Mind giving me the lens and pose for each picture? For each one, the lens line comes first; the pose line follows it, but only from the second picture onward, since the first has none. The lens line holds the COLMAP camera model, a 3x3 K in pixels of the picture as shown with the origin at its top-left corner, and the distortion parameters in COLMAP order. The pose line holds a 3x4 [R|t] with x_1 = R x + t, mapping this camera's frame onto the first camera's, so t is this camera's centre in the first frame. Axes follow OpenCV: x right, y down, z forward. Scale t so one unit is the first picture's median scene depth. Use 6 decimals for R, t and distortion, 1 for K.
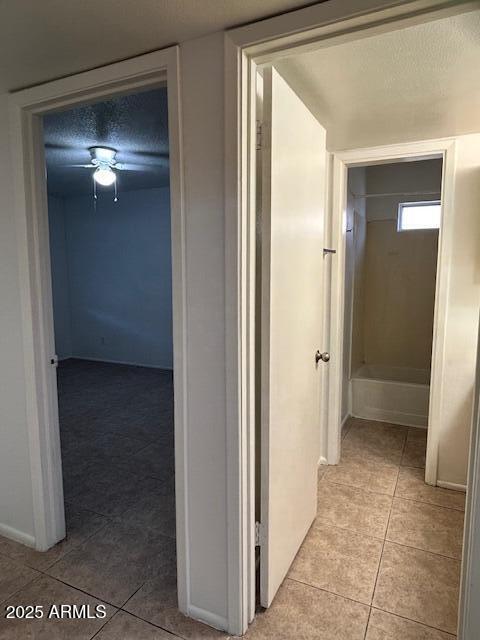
lens RADIAL K [[409.5, 0, 238.8], [0, 409.5, 318.7], [0, 0, 1]] dist [0.000368, -0.001746]
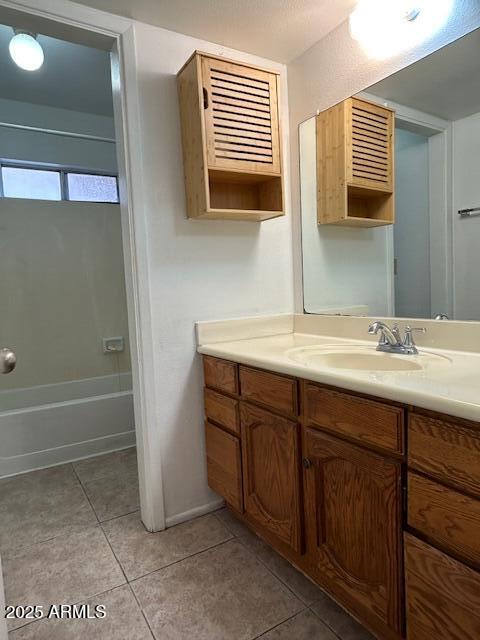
lens RADIAL K [[409.5, 0, 245.7], [0, 409.5, 317.0], [0, 0, 1]] dist [0.000368, -0.001746]
pose [[0.533576, -0.092448, 0.840684, 0.003642], [0.144012, 0.989423, 0.017401, 0.060111], [-0.833401, 0.111784, 0.541246, 0.456701]]
